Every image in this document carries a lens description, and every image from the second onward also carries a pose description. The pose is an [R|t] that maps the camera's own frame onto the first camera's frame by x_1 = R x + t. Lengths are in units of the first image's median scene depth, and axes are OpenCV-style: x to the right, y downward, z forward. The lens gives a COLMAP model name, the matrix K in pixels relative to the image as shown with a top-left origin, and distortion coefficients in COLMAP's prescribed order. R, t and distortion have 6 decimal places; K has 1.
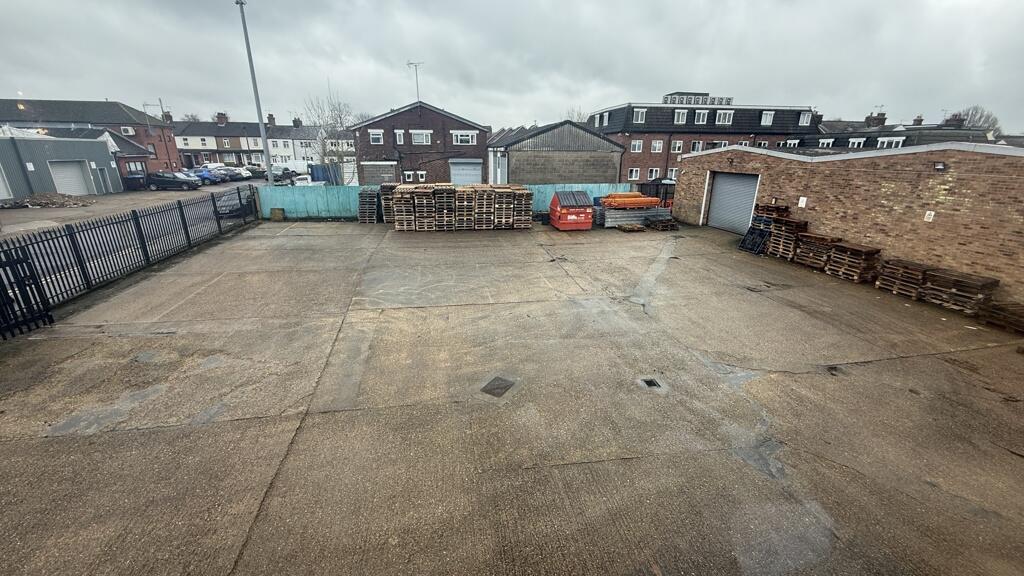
lens RADIAL K [[409.6, 0, 511.0], [0, 409.6, 289.1], [0, 0, 1]] dist [-0.000220, -0.000025]
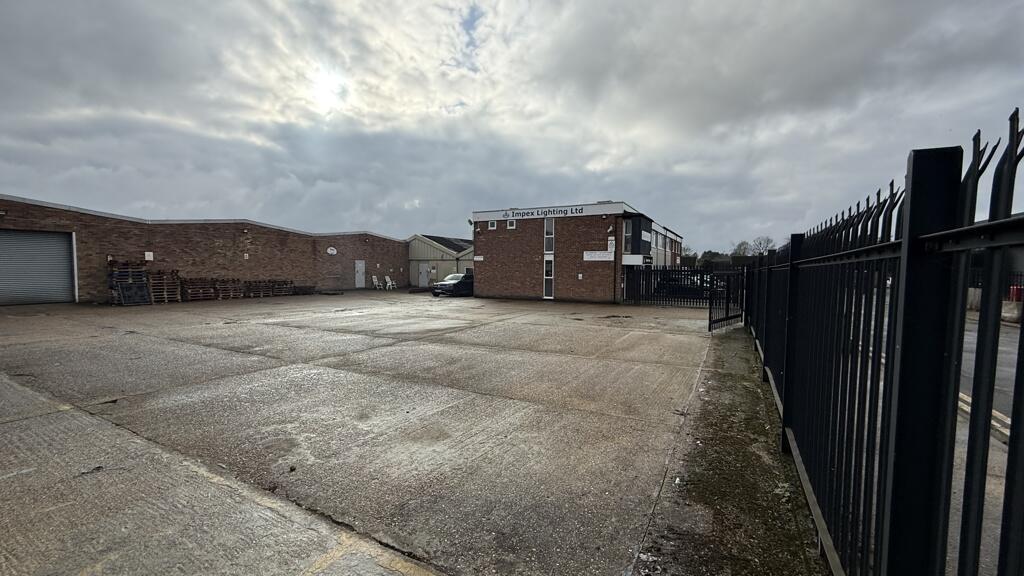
lens RADIAL K [[409.6, 0, 511.8], [0, 409.6, 291.1], [0, 0, 1]] dist [-0.000220, -0.000025]
pose [[-0.760040, -0.051918, 0.647799, -1.023370], [0.196826, 0.931597, 0.305593, -0.327017], [-0.619353, 0.359767, -0.697832, 1.450364]]
